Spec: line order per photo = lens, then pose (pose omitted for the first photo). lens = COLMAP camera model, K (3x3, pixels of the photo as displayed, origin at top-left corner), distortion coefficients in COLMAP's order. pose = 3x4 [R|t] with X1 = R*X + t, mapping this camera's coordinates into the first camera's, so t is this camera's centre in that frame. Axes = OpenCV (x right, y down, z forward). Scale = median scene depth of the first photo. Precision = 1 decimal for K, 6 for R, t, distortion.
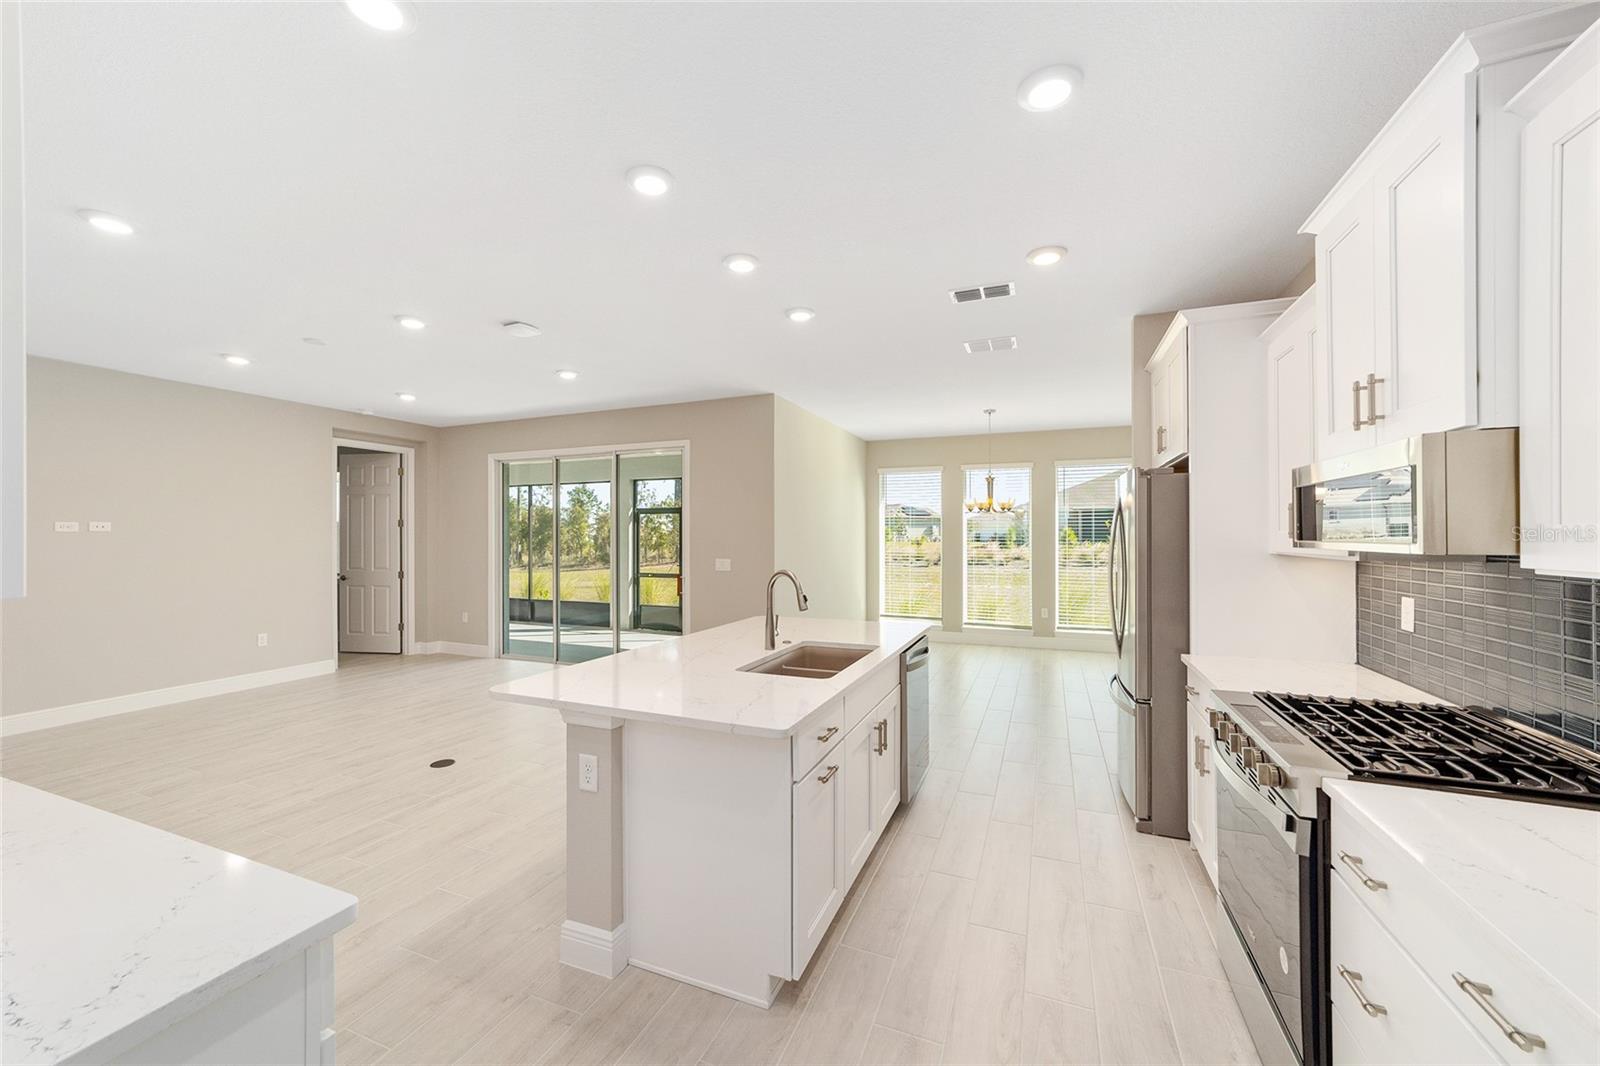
lens RADIAL K [[613.0, 0, 789.6], [0, 613.0, 532.1], [0, 0, 1]] dist [-0.005119, 0.002816]
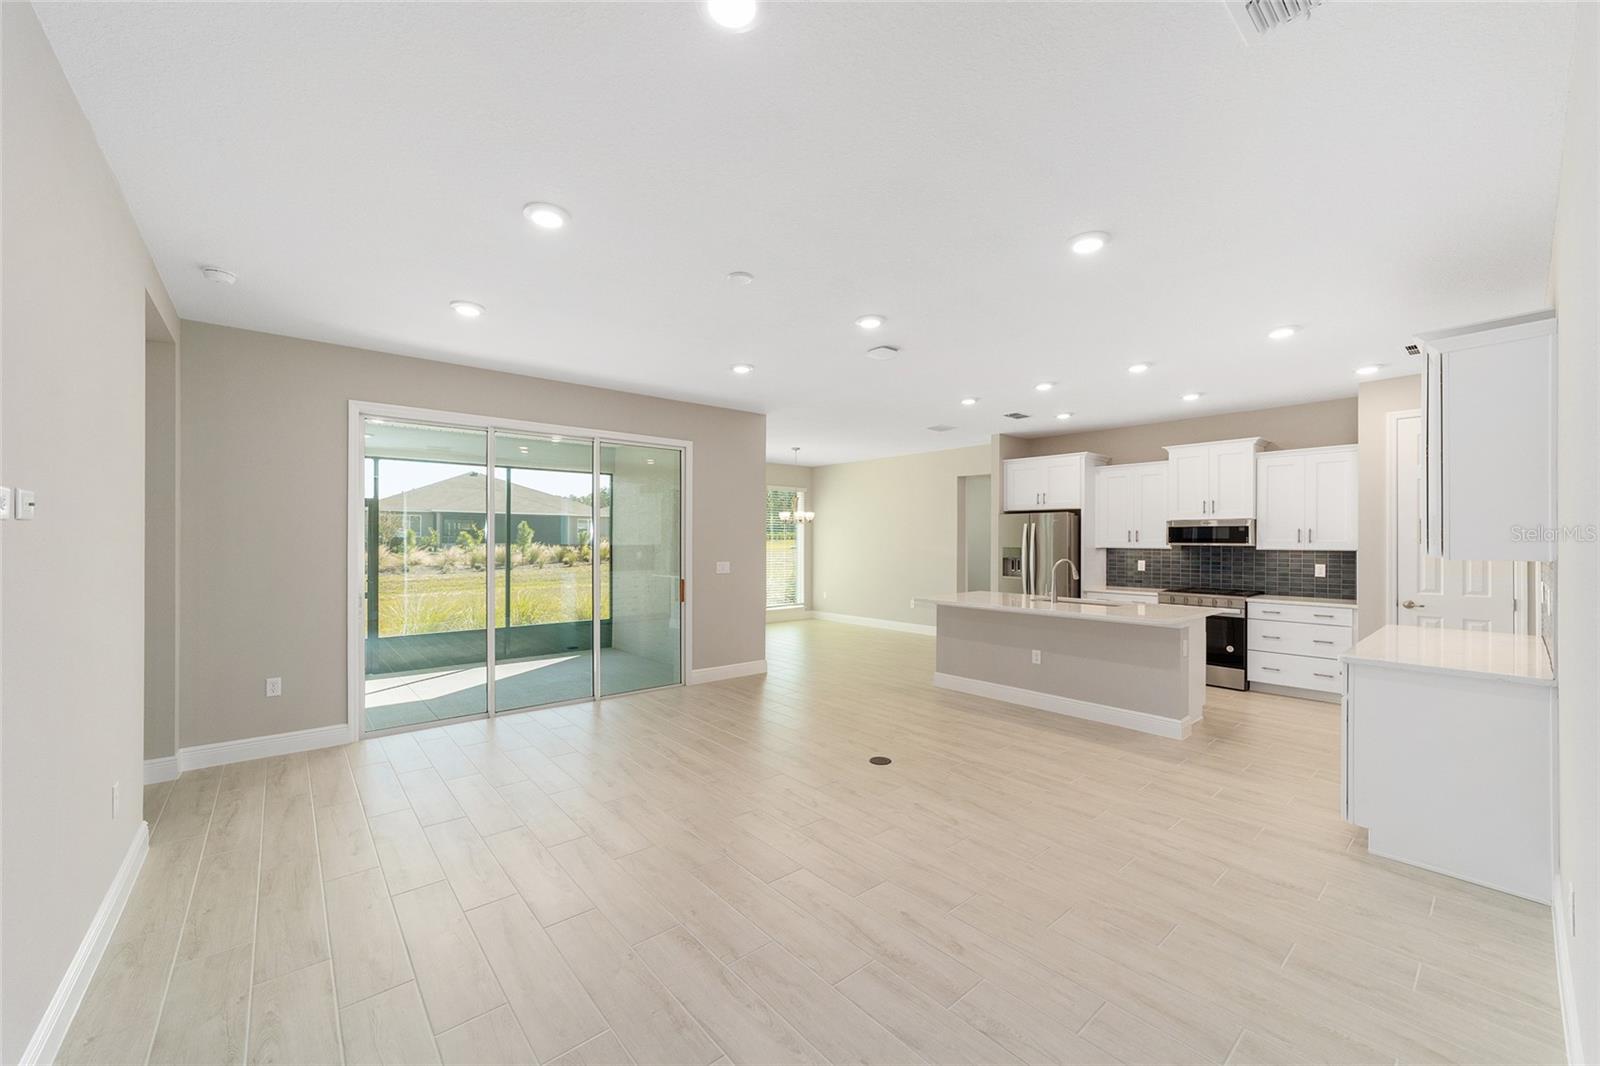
lens RADIAL K [[613.0, 0, 796.9], [0, 613.0, 539.9], [0, 0, 1]] dist [-0.005119, 0.002816]
pose [[0.458336, 0.001740, 0.888777, -0.556971], [-0.008566, 0.999960, 0.002459, 0.001225], [-0.888738, -0.008740, 0.458333, 0.234837]]
